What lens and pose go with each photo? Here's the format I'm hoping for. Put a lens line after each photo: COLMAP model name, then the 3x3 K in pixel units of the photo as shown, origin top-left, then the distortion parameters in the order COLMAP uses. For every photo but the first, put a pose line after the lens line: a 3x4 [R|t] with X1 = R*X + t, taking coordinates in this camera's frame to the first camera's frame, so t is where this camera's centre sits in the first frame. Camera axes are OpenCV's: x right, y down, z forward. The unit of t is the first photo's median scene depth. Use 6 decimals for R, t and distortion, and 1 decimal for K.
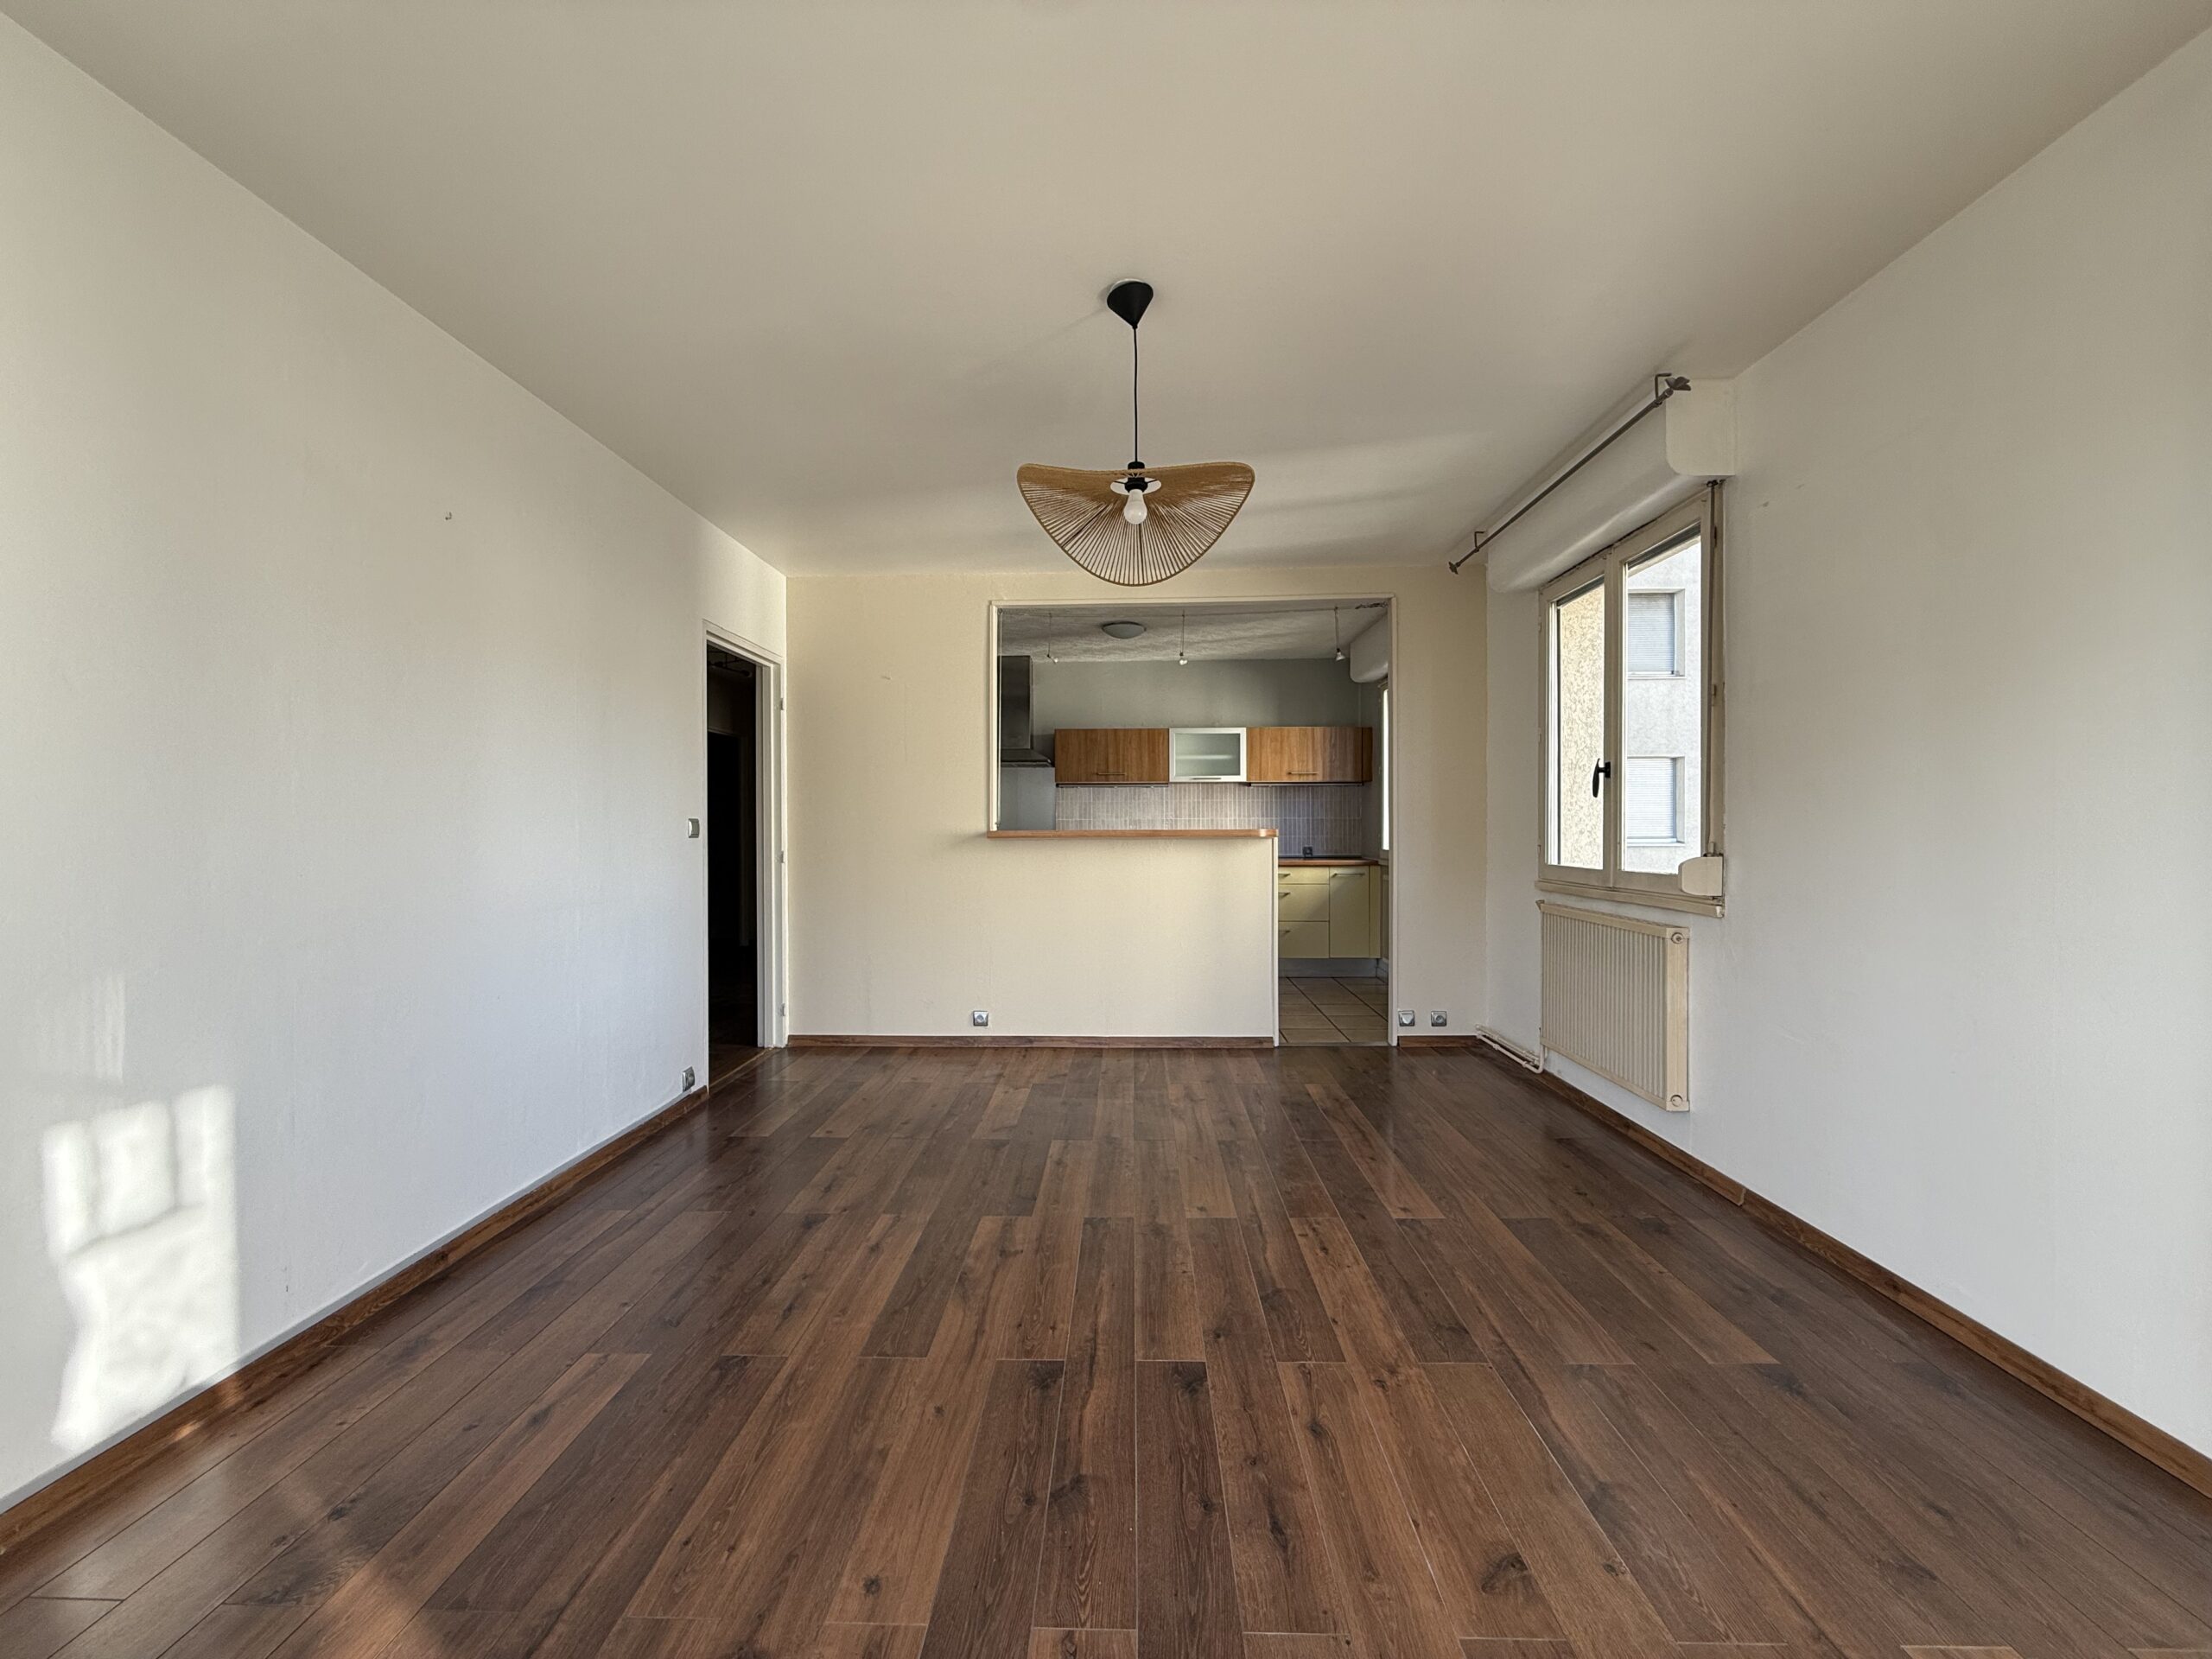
lens RADIAL K [[878.0, 0, 1106.0], [0, 878.0, 829.5], [0, 0, 1]] dist [-0.001272, -0.000240]
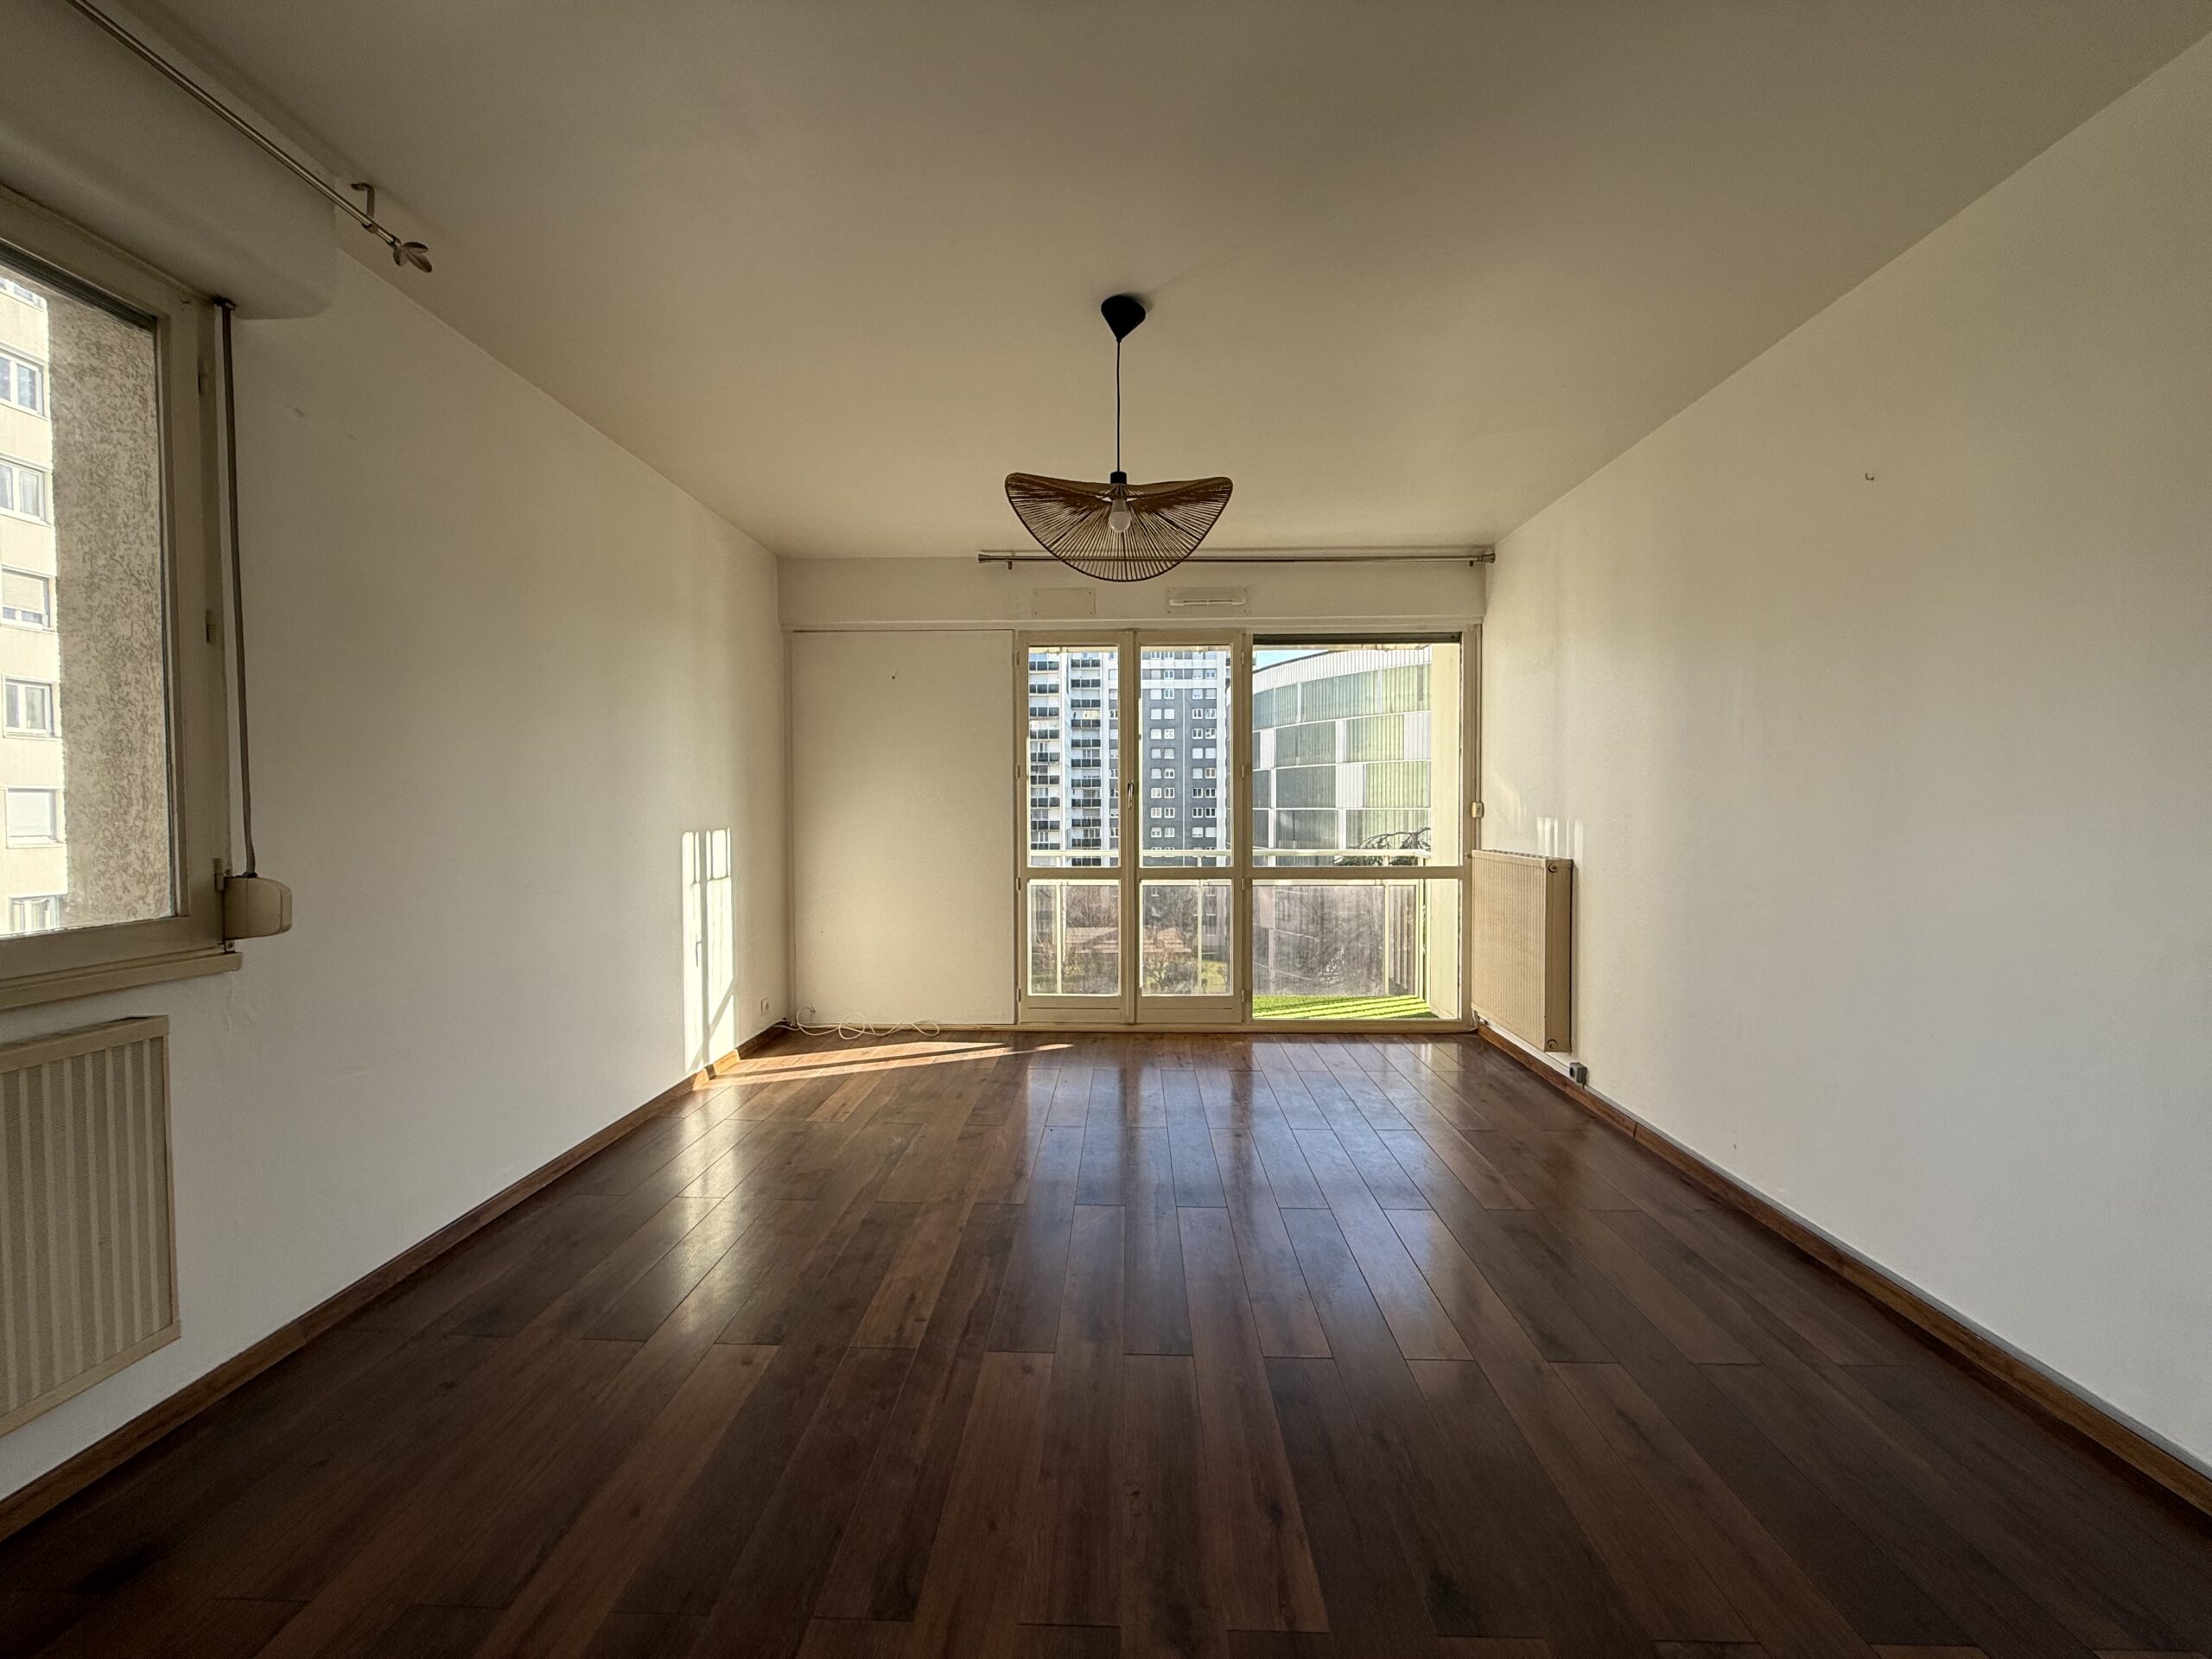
lens RADIAL K [[878.0, 0, 1106.0], [0, 878.0, 829.5], [0, 0, 1]] dist [-0.001272, -0.000240]
pose [[-0.999970, 0.007723, -0.000785, 0.048386], [0.007695, 0.999488, 0.031072, -0.023349], [0.001025, 0.031066, -0.999517, 1.853029]]
